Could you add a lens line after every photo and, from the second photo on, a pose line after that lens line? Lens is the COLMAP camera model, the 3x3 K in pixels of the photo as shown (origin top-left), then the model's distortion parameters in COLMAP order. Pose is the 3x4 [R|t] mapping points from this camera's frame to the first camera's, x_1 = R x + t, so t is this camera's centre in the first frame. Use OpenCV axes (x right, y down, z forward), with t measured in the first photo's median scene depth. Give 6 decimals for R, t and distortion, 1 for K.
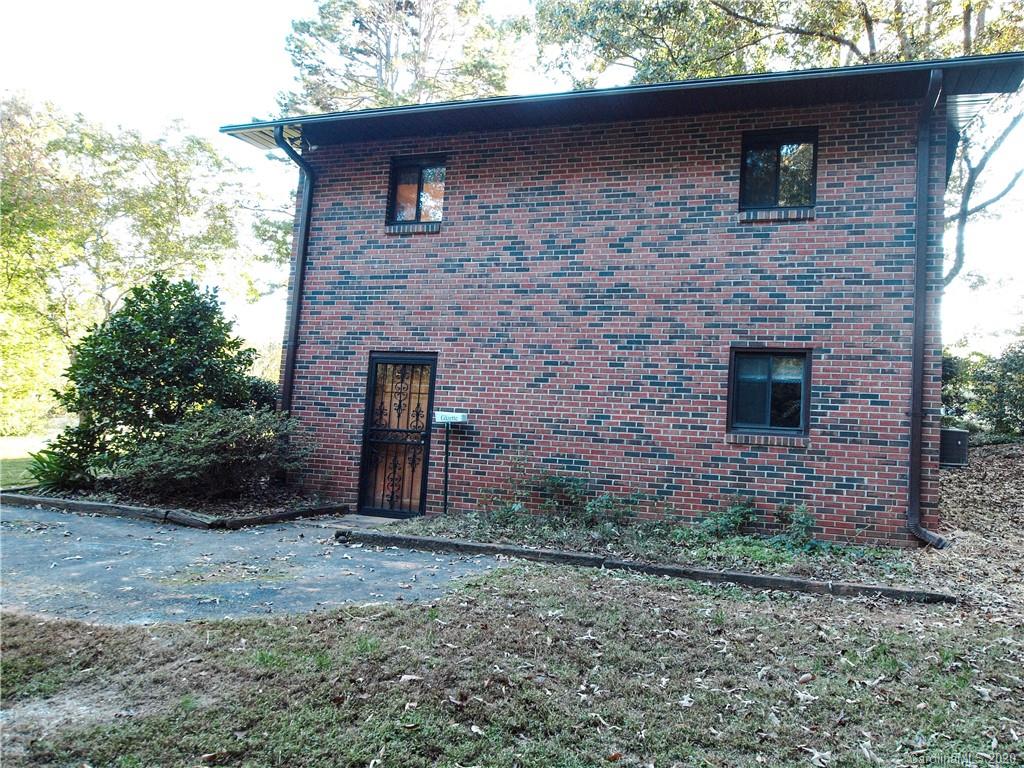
lens RADIAL K [[780.9, 0, 586.3], [0, 780.9, 384.2], [0, 0, 1]] dist [-0.001882, -0.003057]
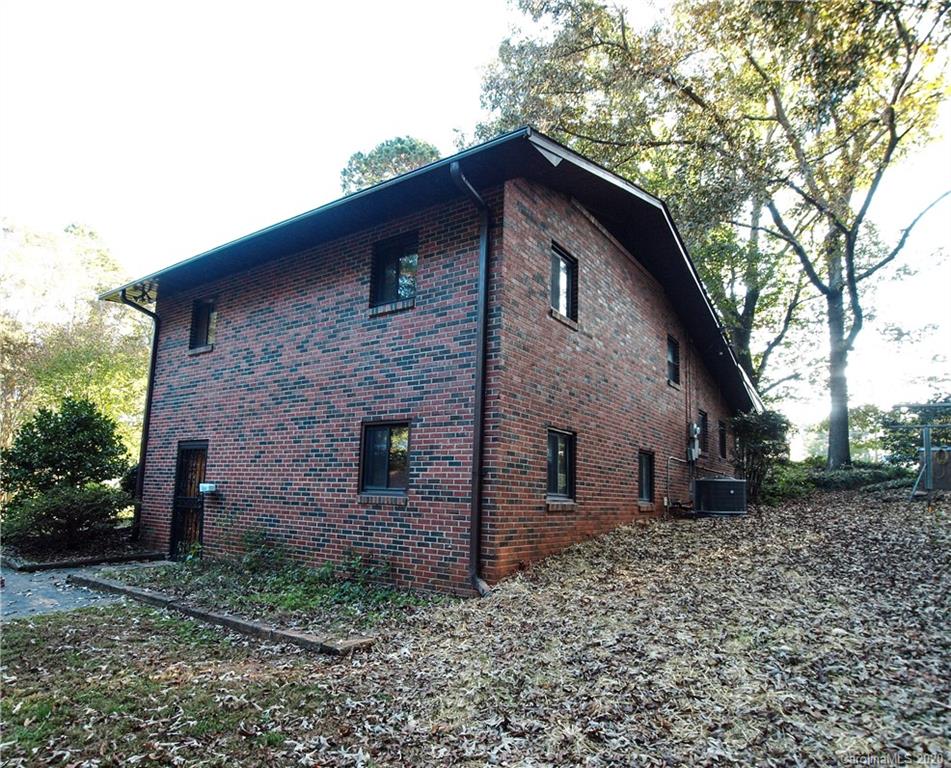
lens RADIAL K [[578.6, 0, 474.4], [0, 578.6, 424.1], [0, 0, 1]] dist [-0.001653, 0.000057]
pose [[0.953795, -0.068513, -0.292542, 0.574700], [0.055776, 0.997105, -0.051672, 0.010540], [0.295236, 0.032968, 0.954855, 0.195041]]
